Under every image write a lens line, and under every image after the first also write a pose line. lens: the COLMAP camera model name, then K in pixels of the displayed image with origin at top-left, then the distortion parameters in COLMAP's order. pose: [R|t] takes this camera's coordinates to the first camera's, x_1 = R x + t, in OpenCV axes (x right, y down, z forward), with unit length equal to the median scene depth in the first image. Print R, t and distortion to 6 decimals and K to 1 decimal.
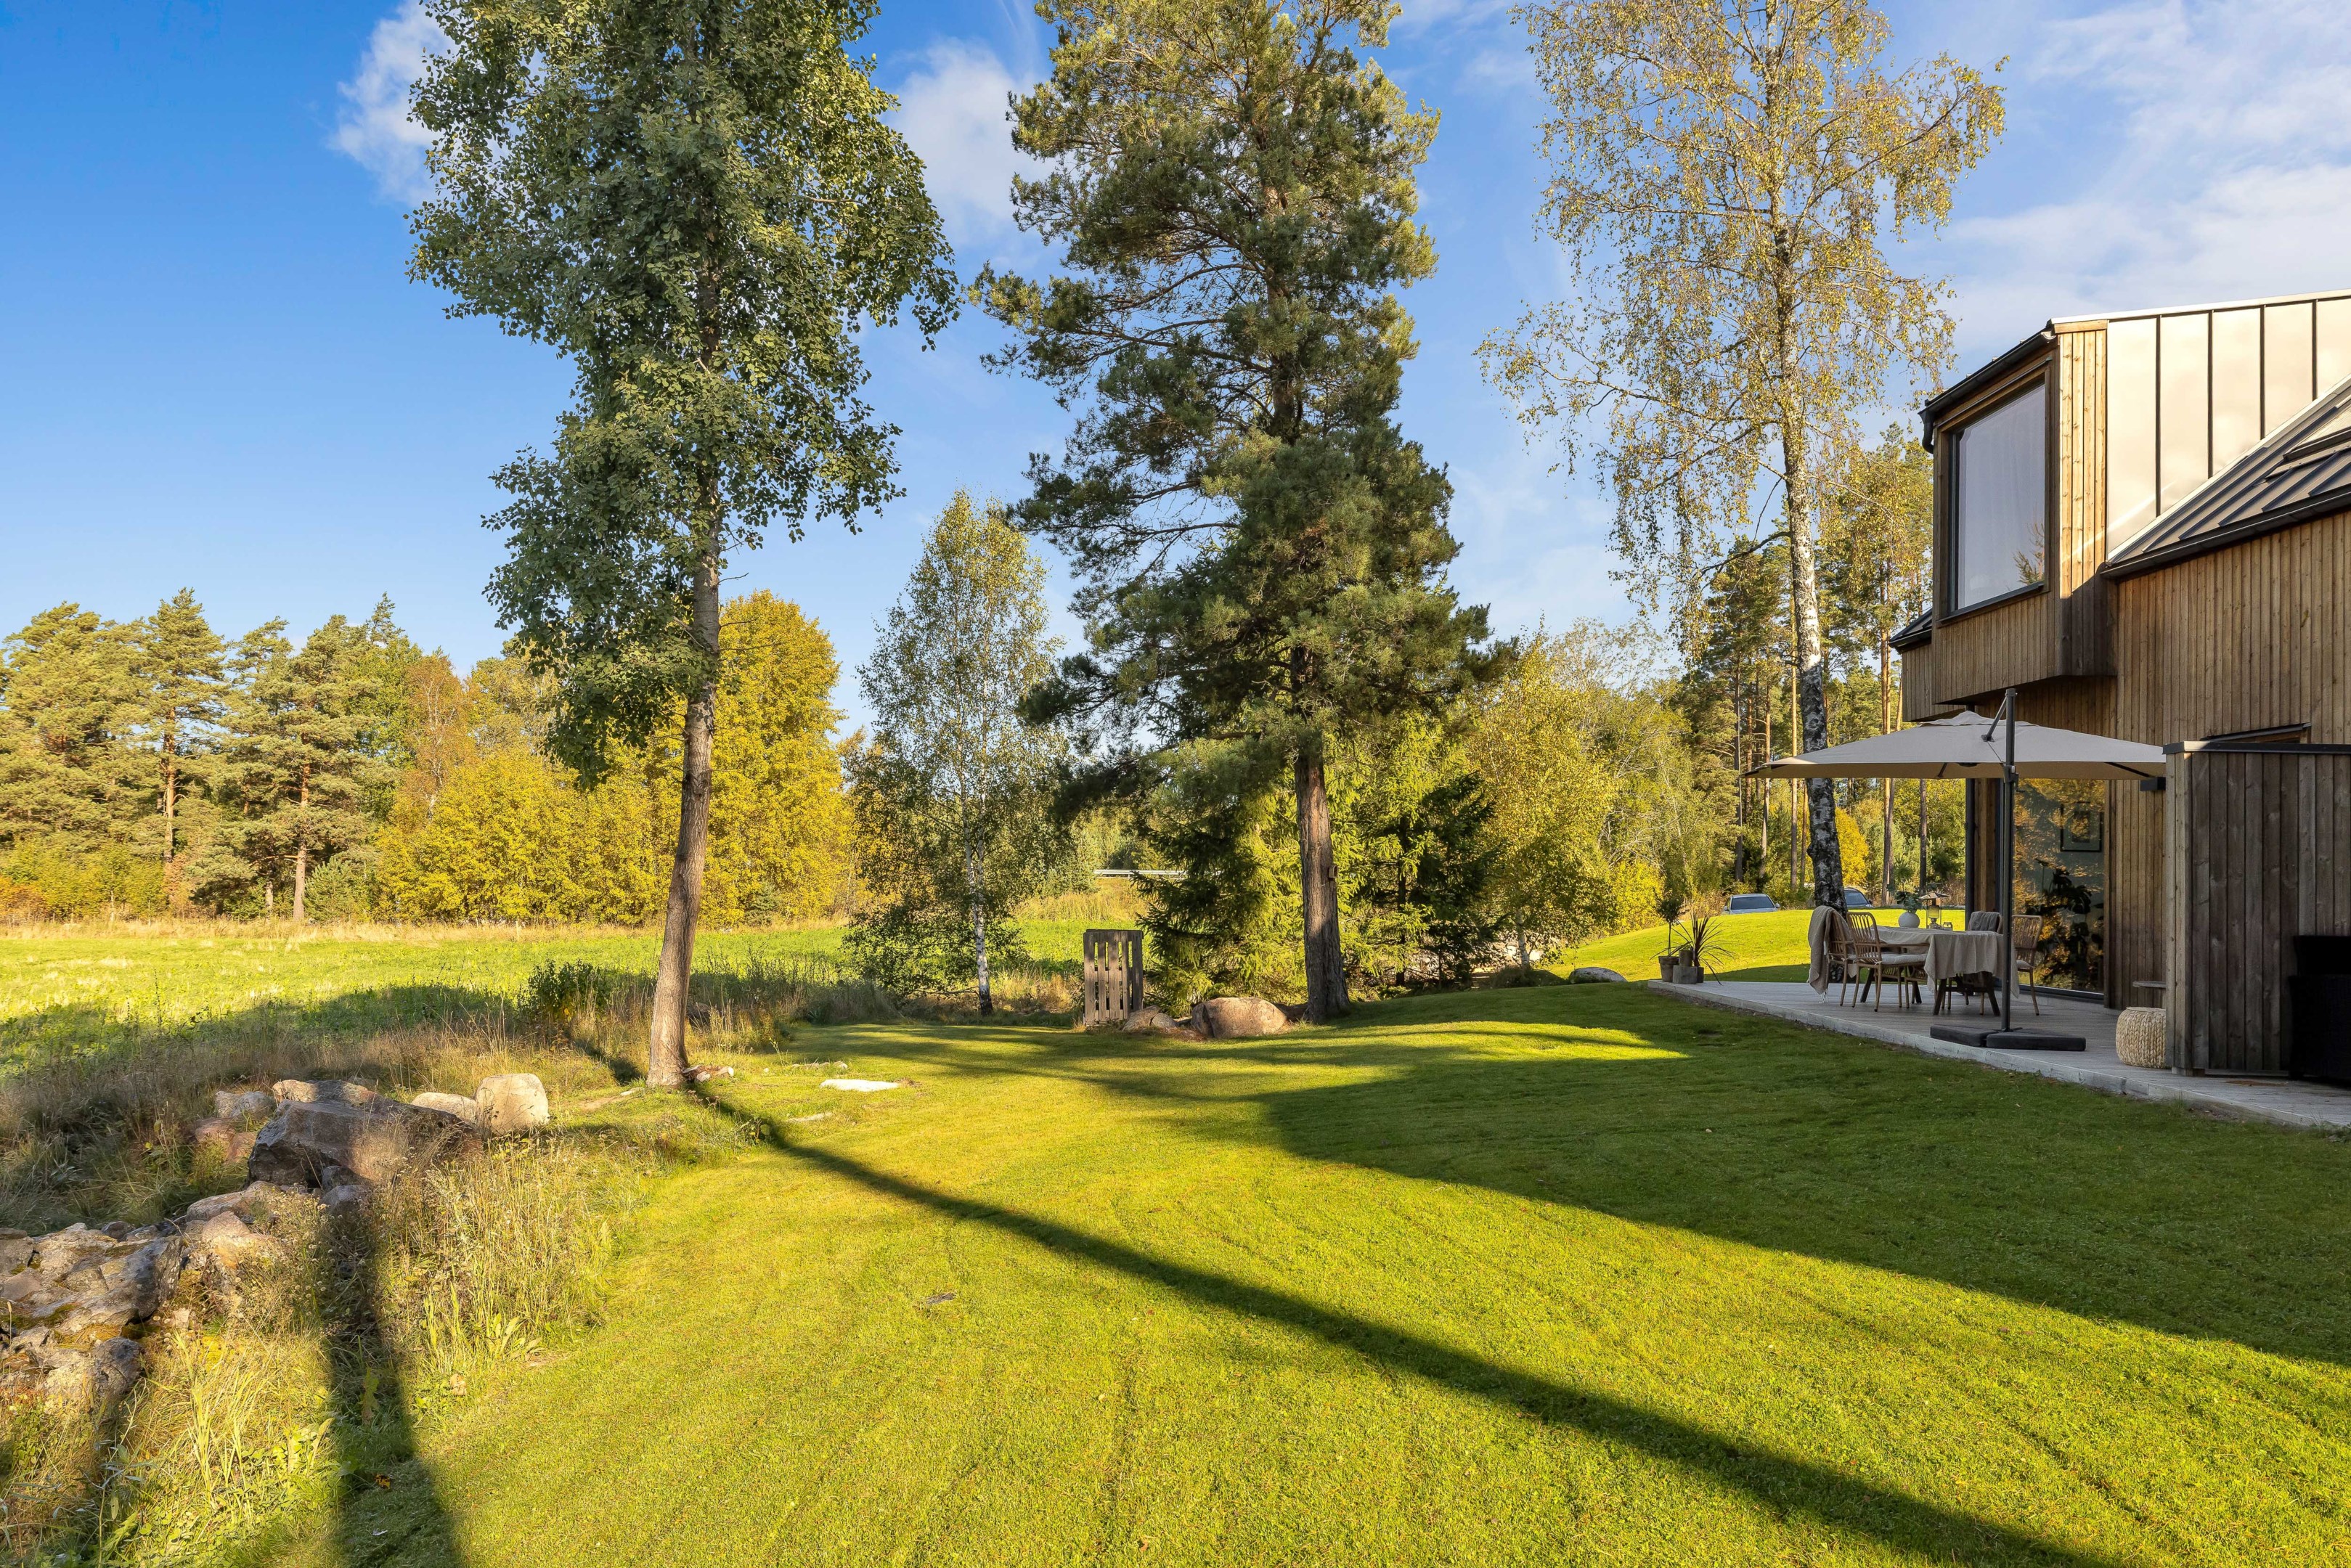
lens RADIAL K [[1483.3, 0, 1162.5], [0, 1483.3, 853.6], [0, 0, 1]] dist [-0.003641, -0.001821]
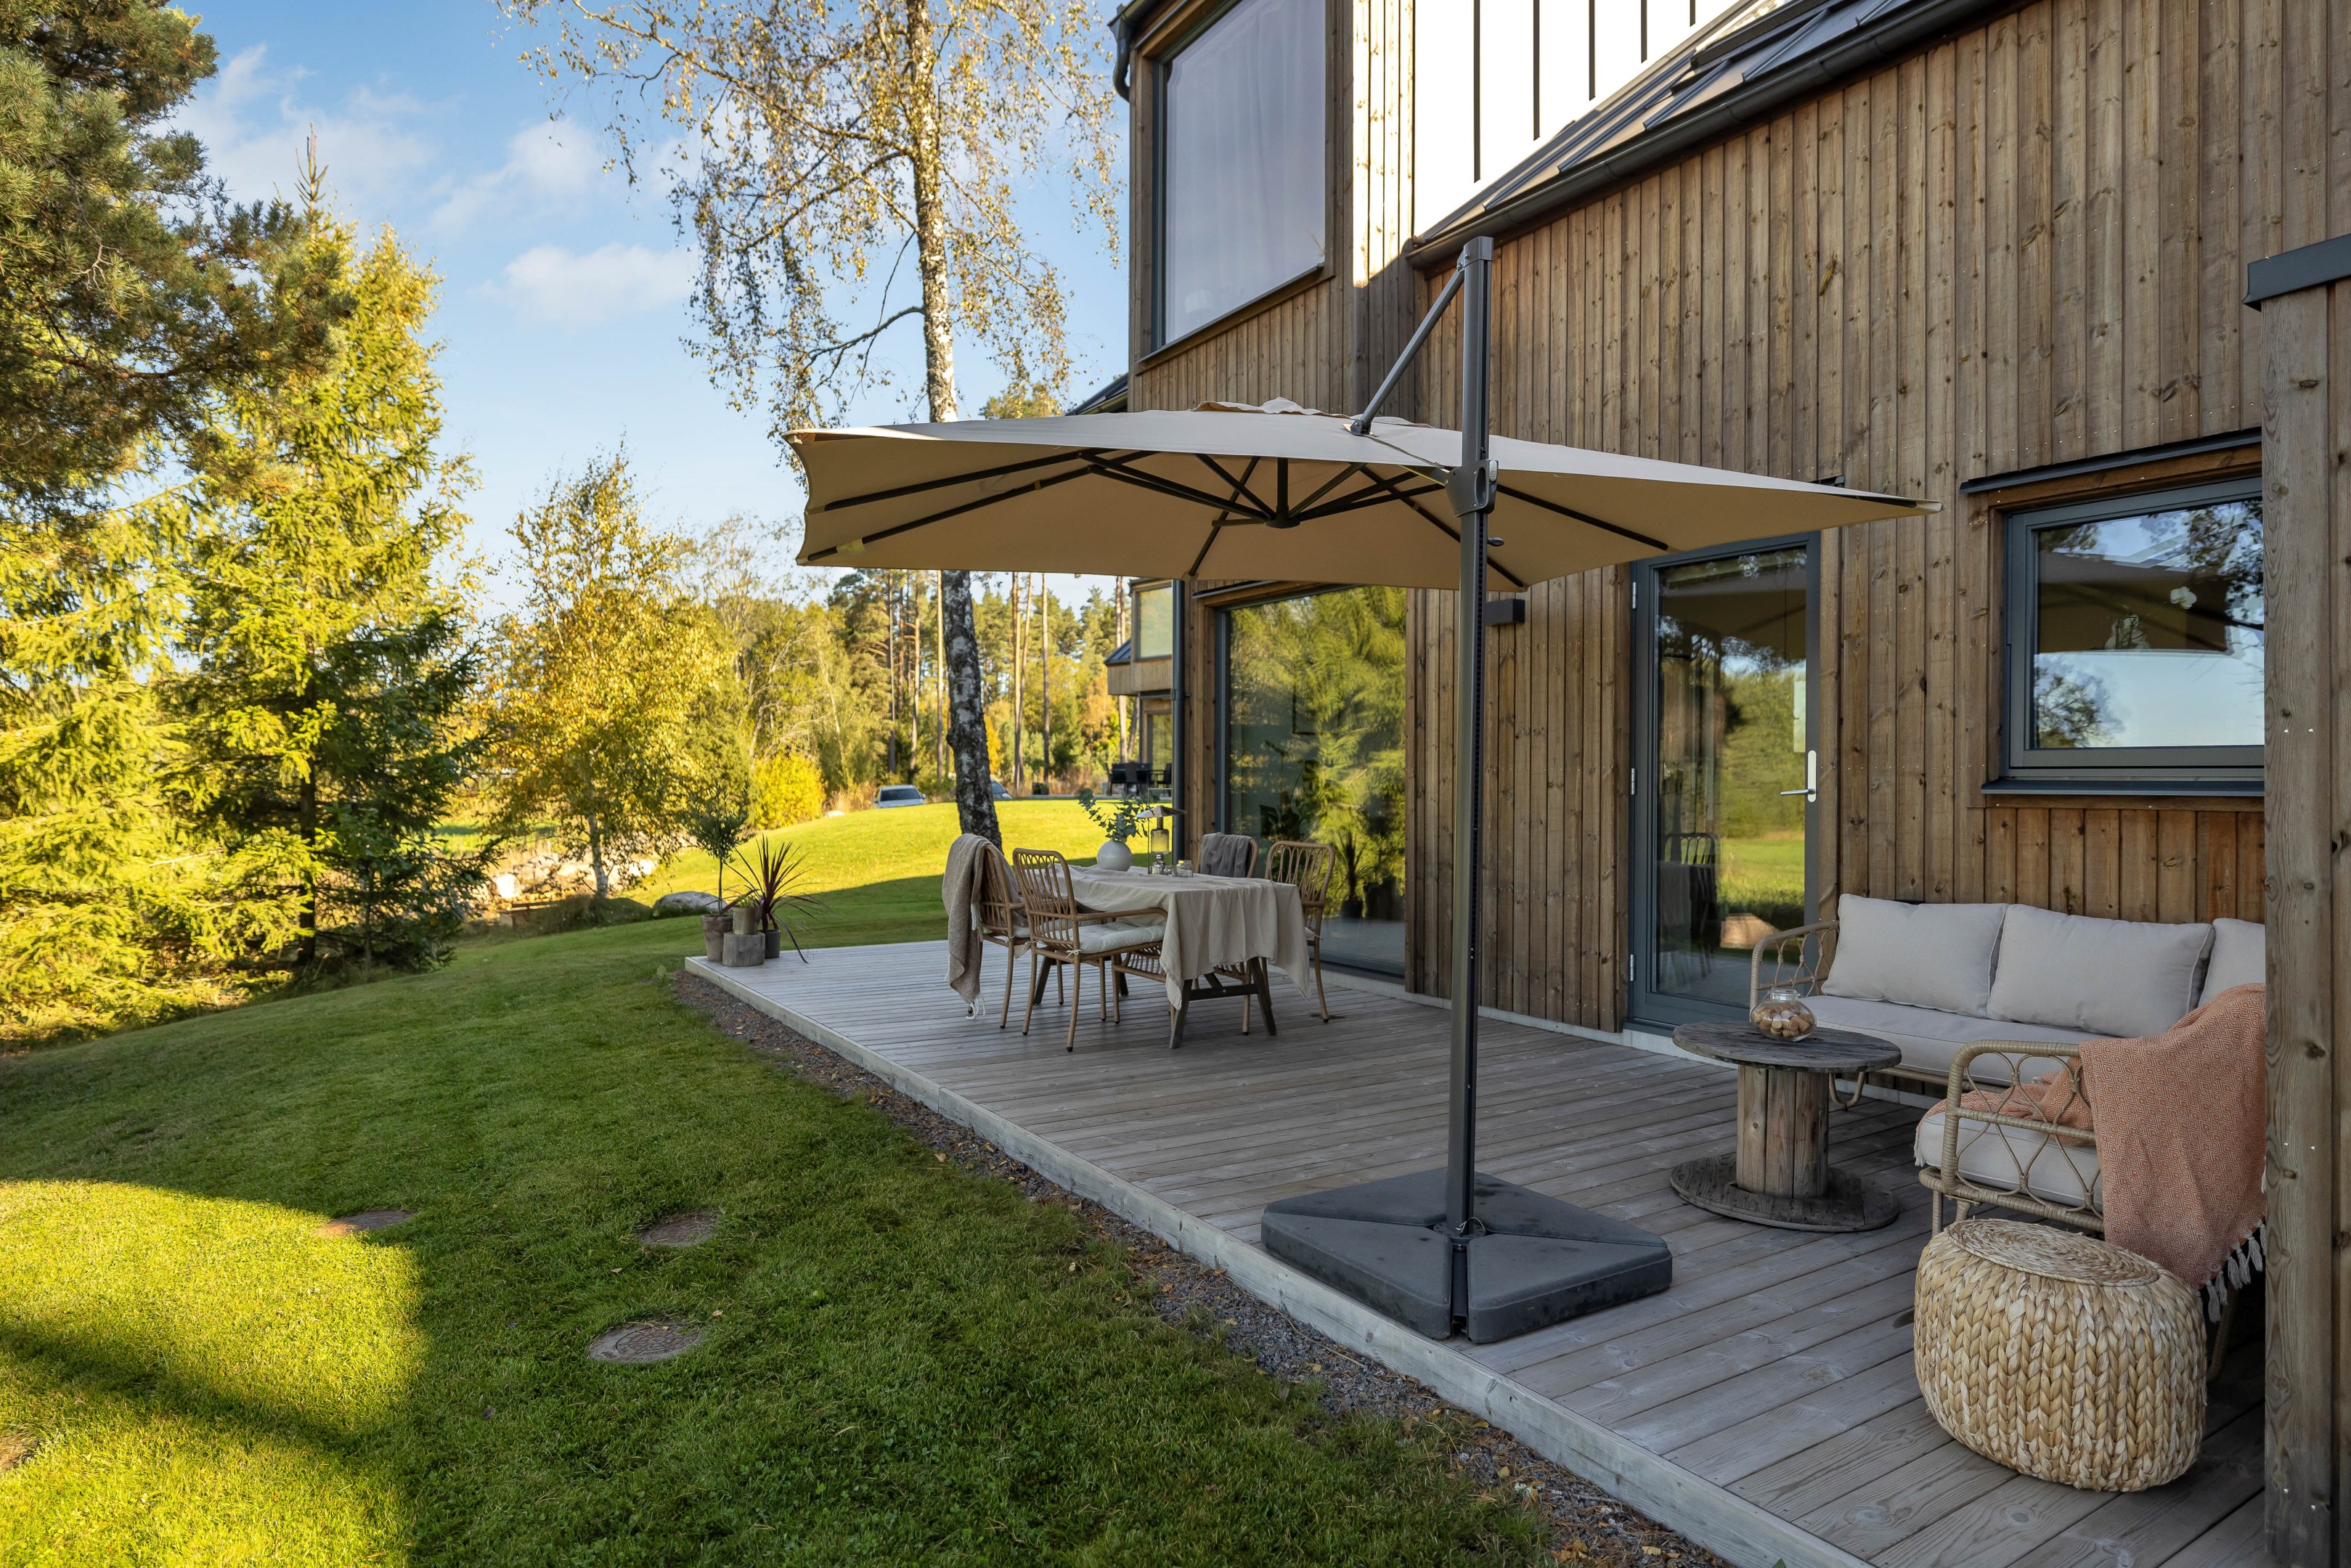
lens RADIAL K [[1320.6, 0, 1176.3], [0, 1320.6, 777.2], [0, 0, 1]] dist [-0.003716, -0.000008]
pose [[0.837158, -0.012357, 0.546821, 0.147055], [0.000280, 0.999754, 0.022164, 0.002977], [-0.546961, -0.018402, 0.836956, 0.332691]]
